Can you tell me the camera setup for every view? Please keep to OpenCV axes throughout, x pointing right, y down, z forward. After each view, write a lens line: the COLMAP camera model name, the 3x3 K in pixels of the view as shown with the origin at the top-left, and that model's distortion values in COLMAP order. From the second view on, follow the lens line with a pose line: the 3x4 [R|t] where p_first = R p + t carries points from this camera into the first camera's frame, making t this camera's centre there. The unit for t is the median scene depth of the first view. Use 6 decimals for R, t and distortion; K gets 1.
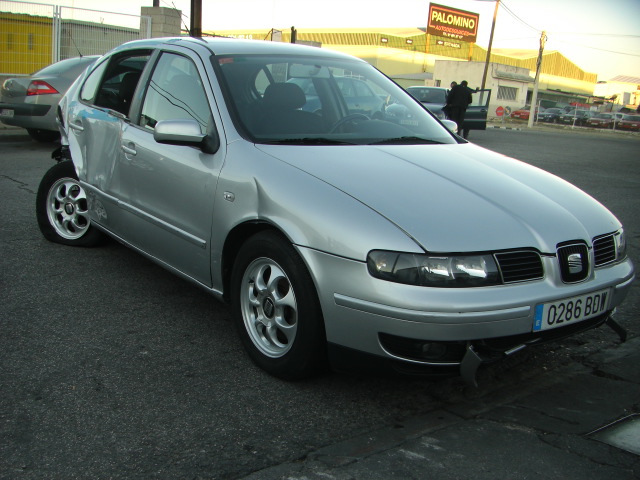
lens RADIAL K [[716.5, 0, 320.0], [0, 716.5, 240.0], [0, 0, 1]] dist [-0.006773, -0.260738]
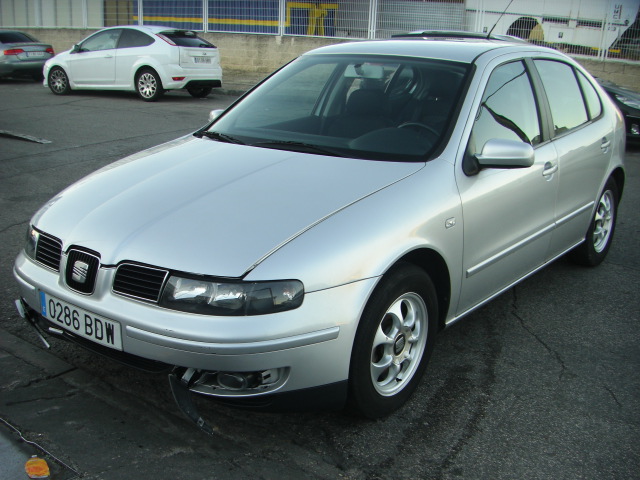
lens RADIAL K [[716.5, 0, 320.0], [0, 716.5, 240.0], [0, 0, 1]] dist [-0.006773, -0.260738]
pose [[0.225692, 0.203342, -0.952741, 1.322905], [-0.197675, 0.967188, 0.159599, -0.221221], [0.953933, 0.152313, 0.258482, 1.059629]]
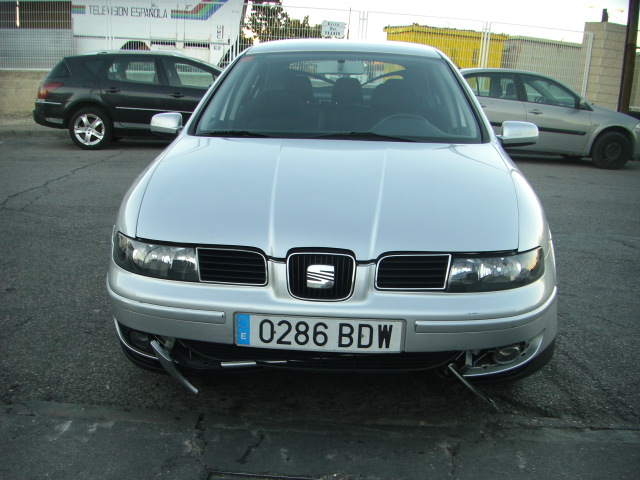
lens RADIAL K [[715.6, 0, 320.0], [0, 715.6, 240.0], [0, 0, 1]] dist [0.013778, -0.771823]
pose [[0.760829, 0.105786, -0.640272, 0.872191], [-0.119844, 0.992558, 0.021581, -0.025333], [0.637790, 0.060313, 0.767845, 0.383291]]
